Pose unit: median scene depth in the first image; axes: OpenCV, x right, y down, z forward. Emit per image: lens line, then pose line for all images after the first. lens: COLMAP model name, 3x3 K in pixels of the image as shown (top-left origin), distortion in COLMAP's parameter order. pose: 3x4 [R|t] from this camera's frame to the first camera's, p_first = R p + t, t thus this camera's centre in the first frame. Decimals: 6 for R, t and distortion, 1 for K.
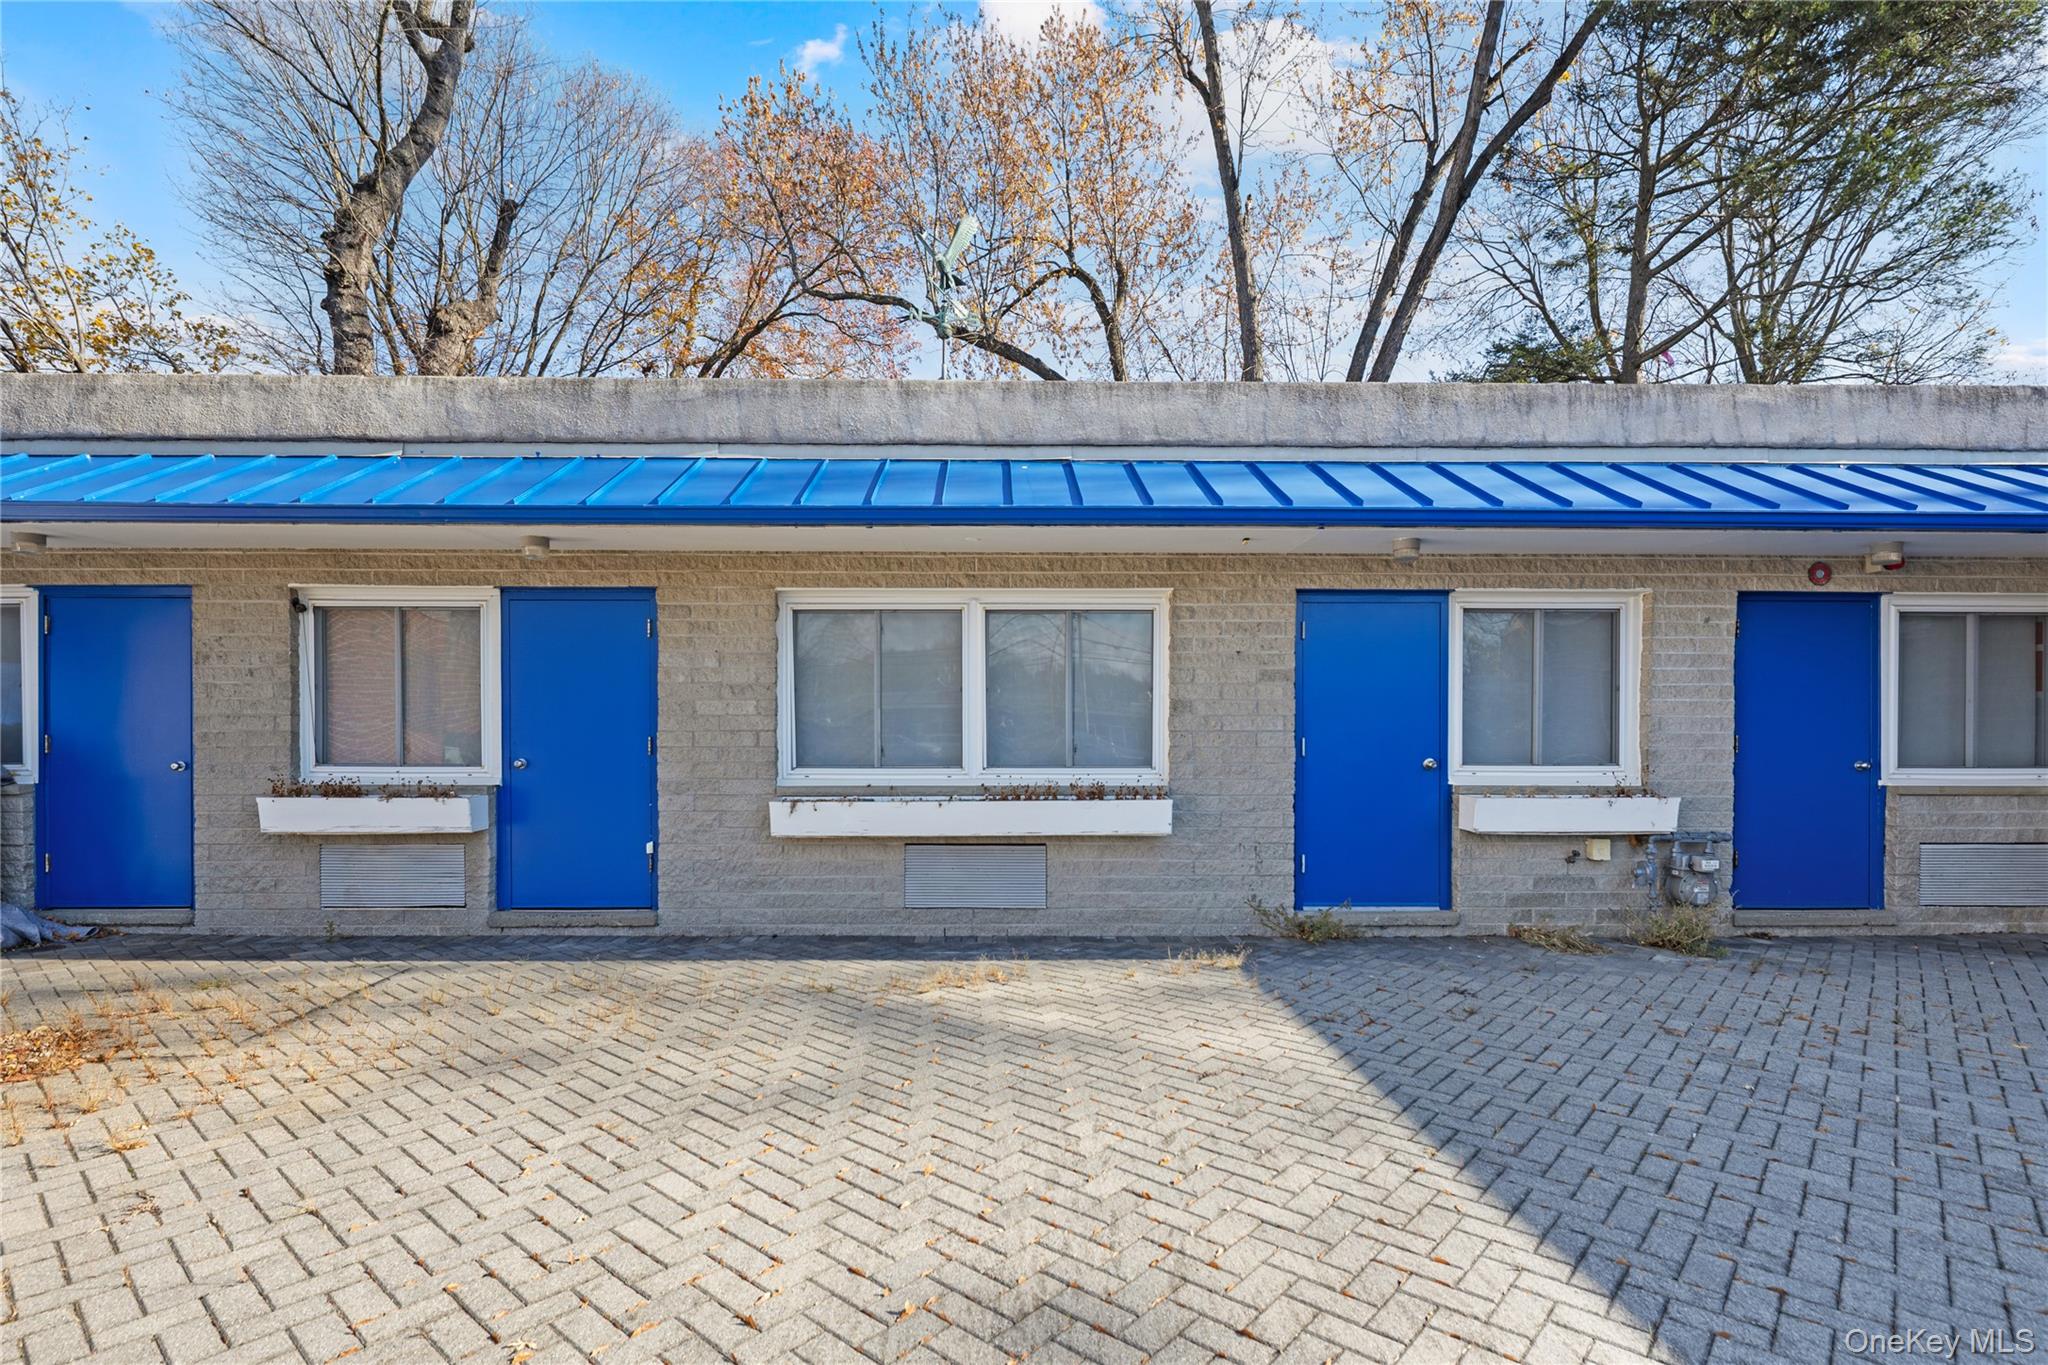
lens RADIAL K [[999.5, 0, 1020.8], [0, 999.5, 751.1], [0, 0, 1]] dist [0.000478, -0.000109]
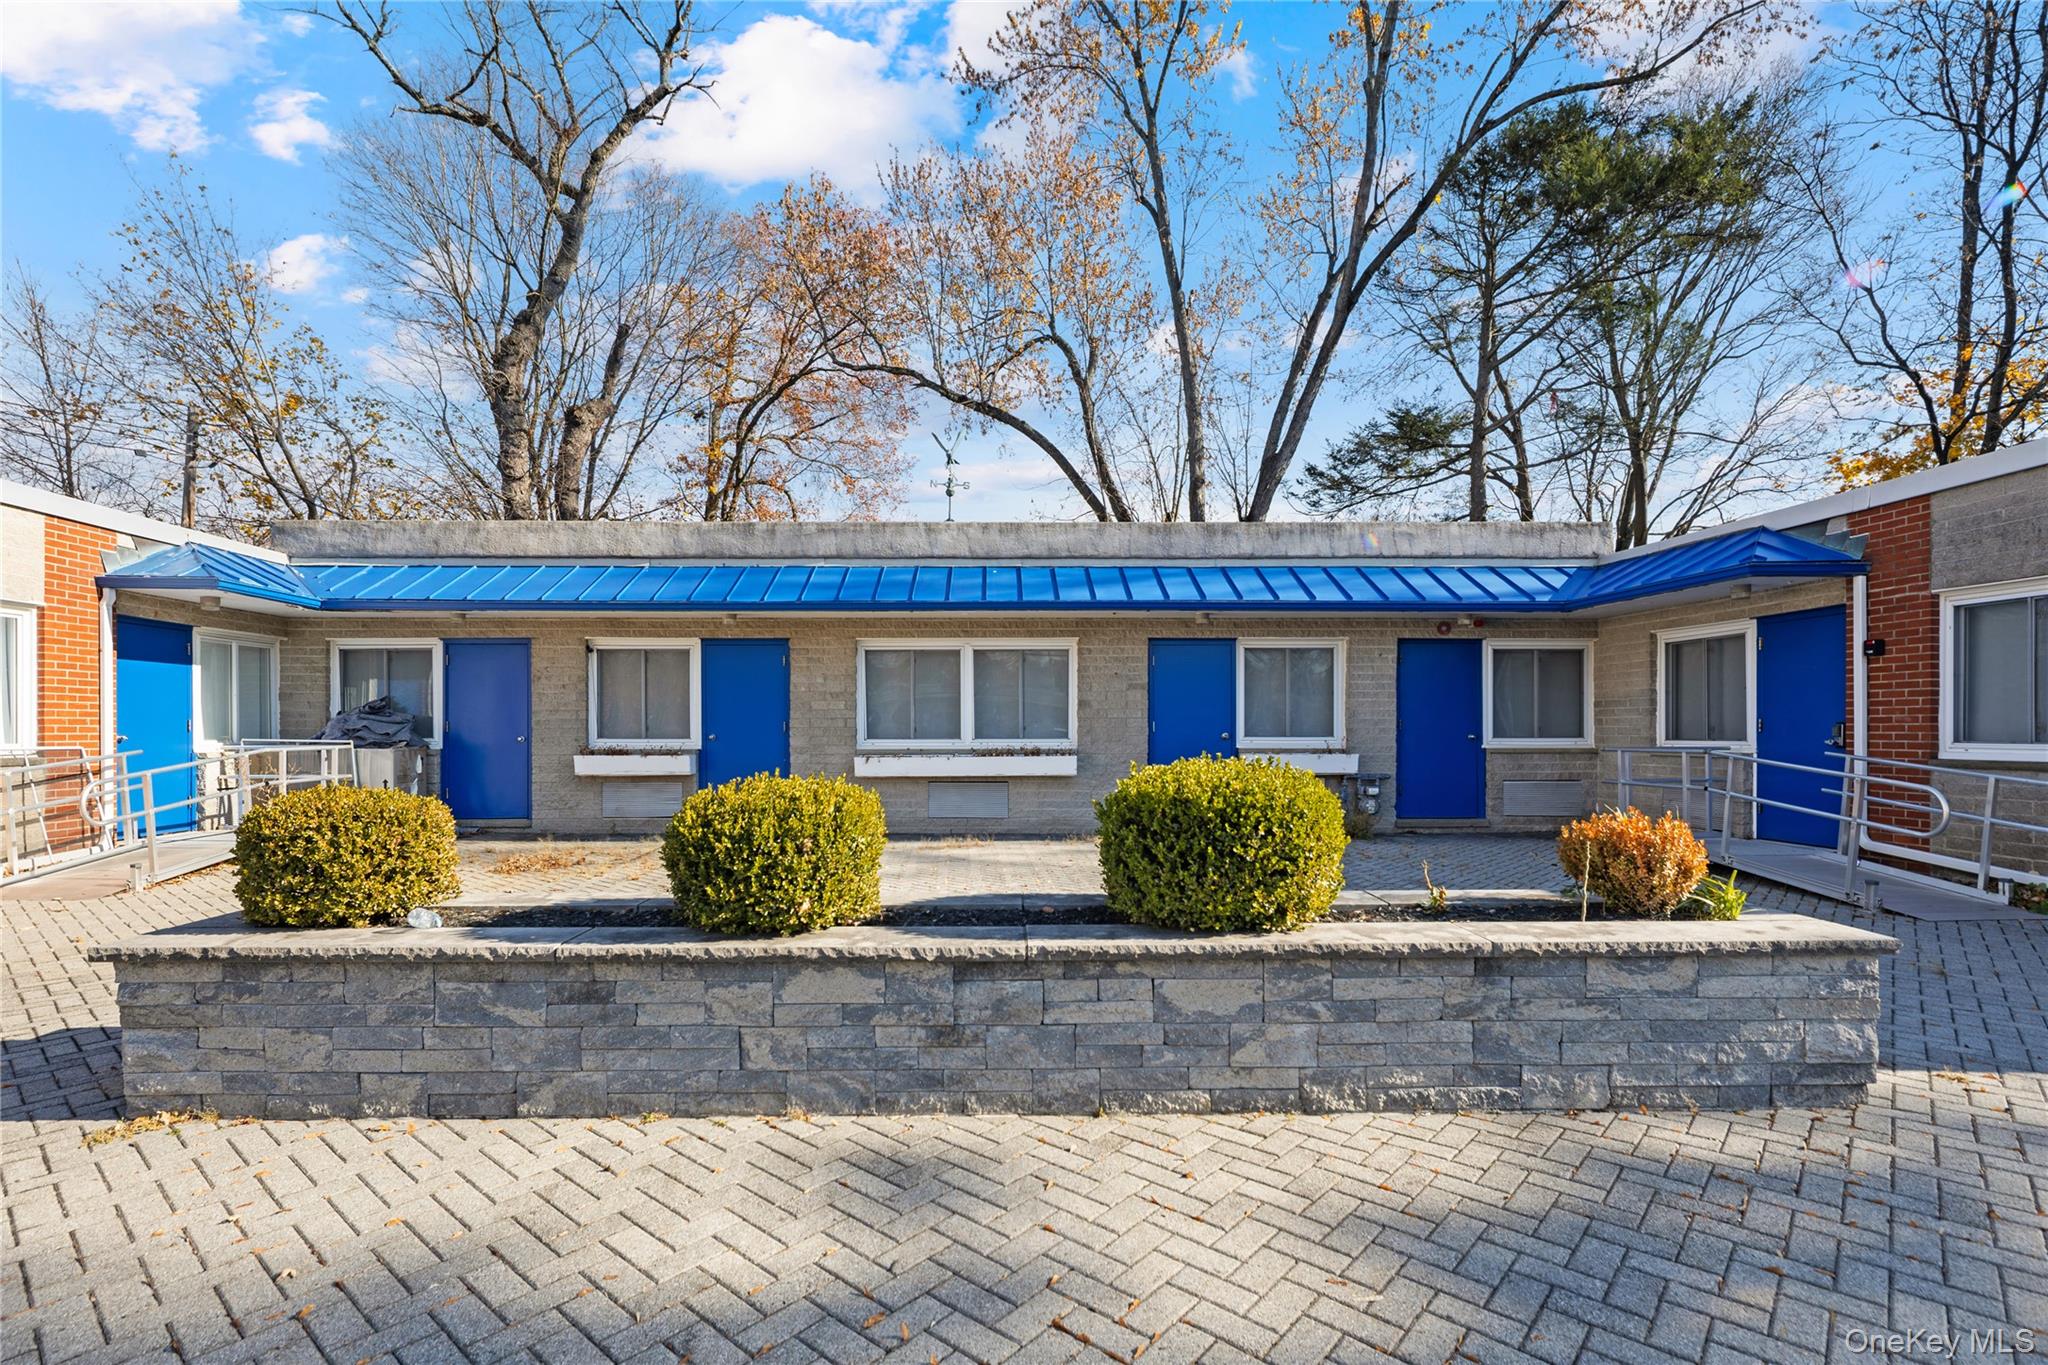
lens RADIAL K [[992.5, 0, 1023.9], [0, 992.5, 737.1], [0, 0, 1]] dist [0.002071, 0.000144]
pose [[0.999998, -0.002195, 0.000271, 0.053454], [0.002196, 0.999992, -0.003489, 0.020038], [-0.000264, 0.003490, 0.999994, -0.763097]]
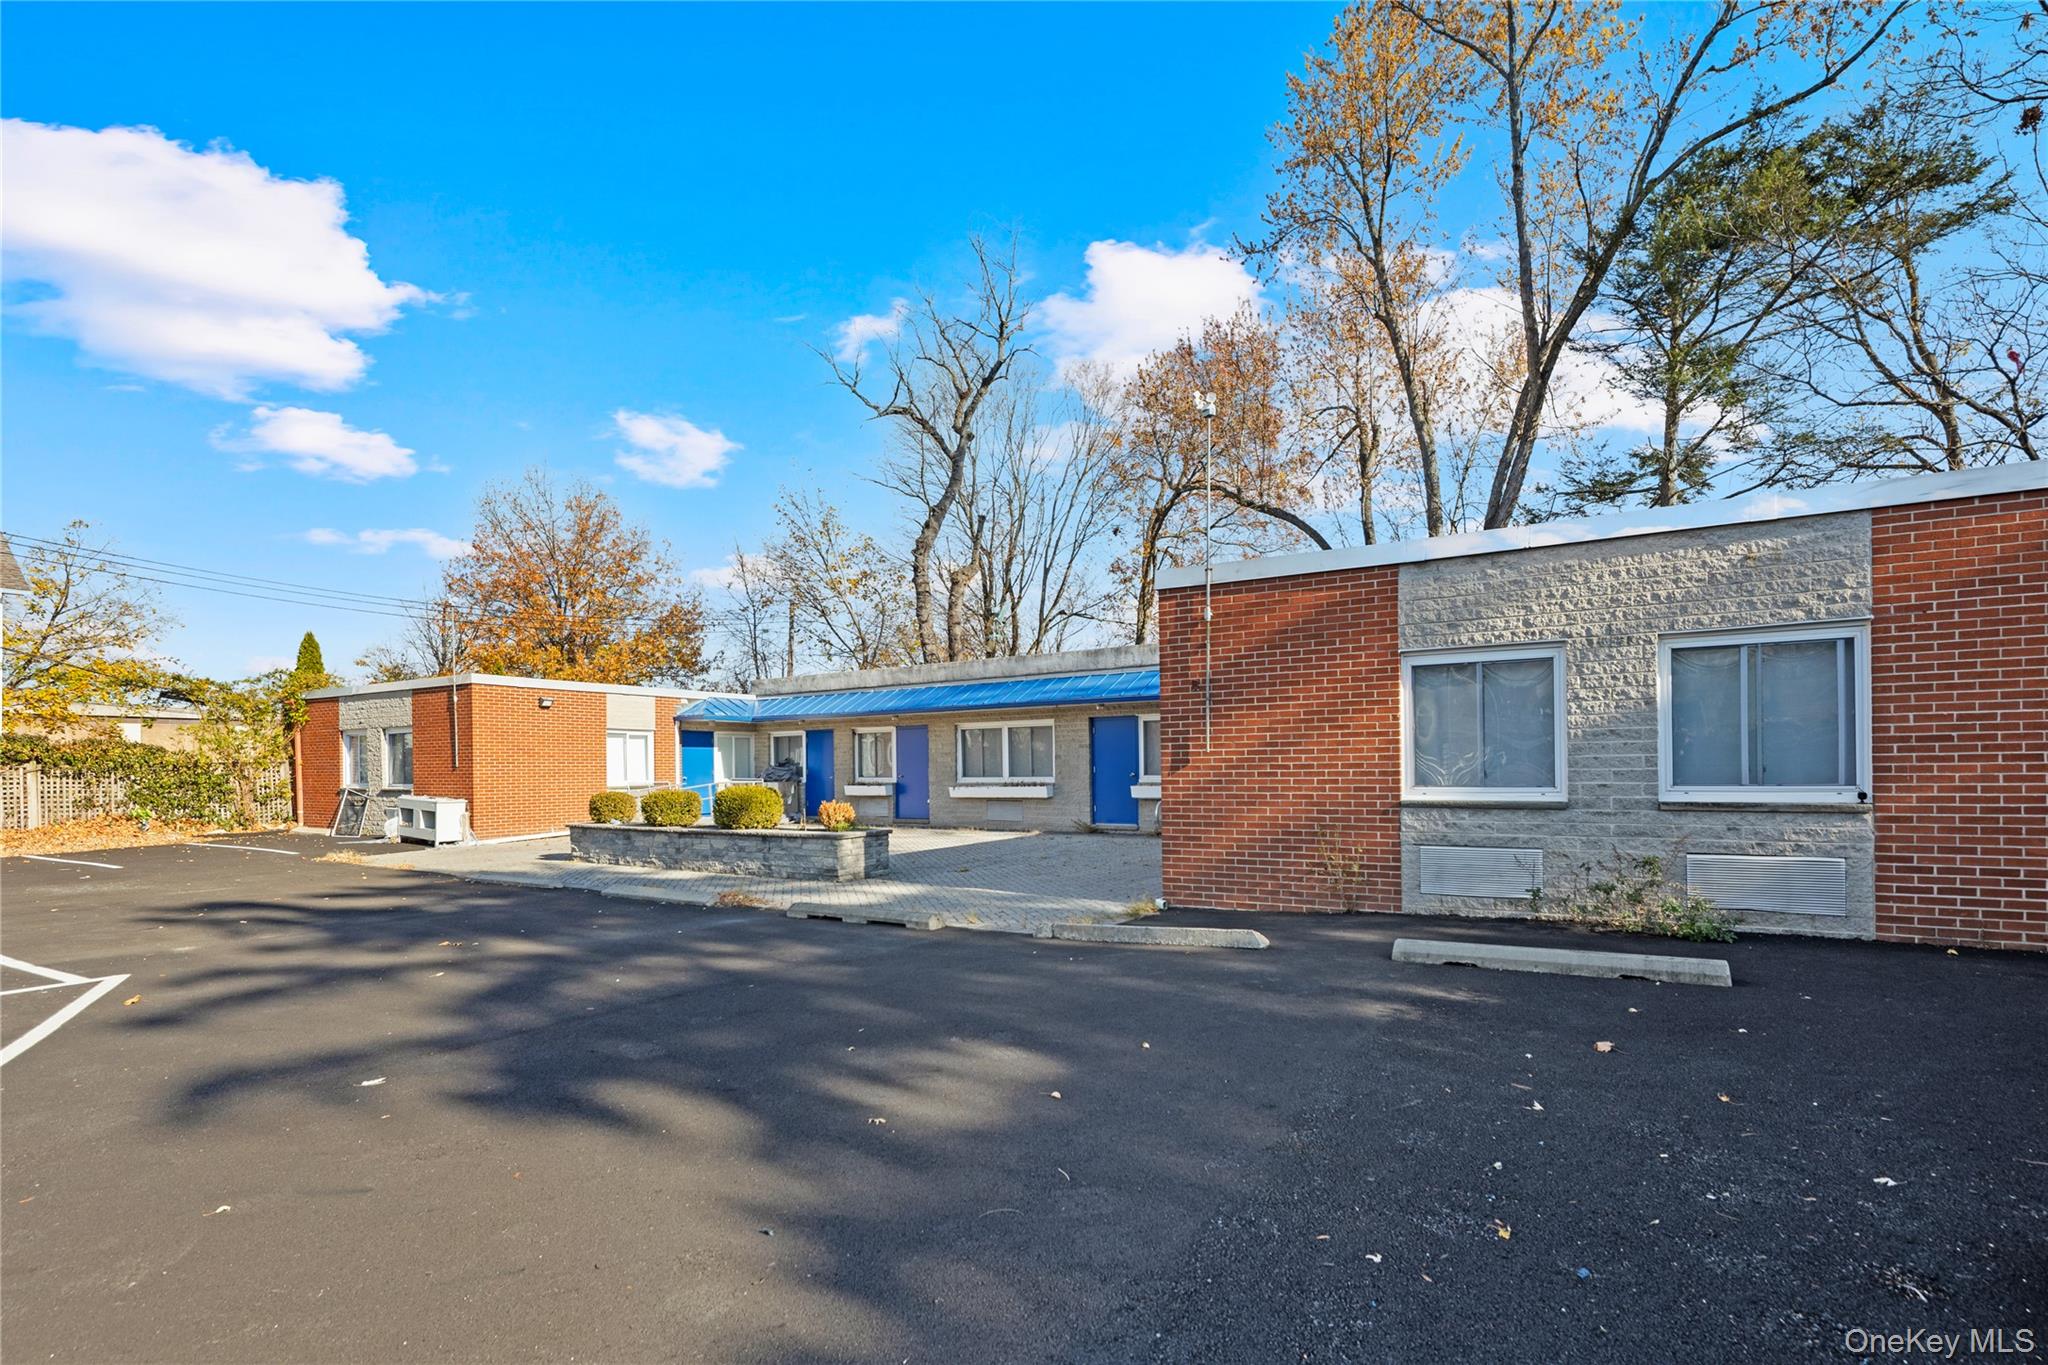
lens RADIAL K [[1008.8, 0, 1027.9], [0, 1008.8, 773.7], [0, 0, 1]] dist [0.002117, -0.000108]
pose [[0.808099, -0.006425, -0.589012, 1.914516], [0.004952, 0.999979, -0.004114, 0.019248], [0.589026, 0.000407, 0.808114, -1.565825]]
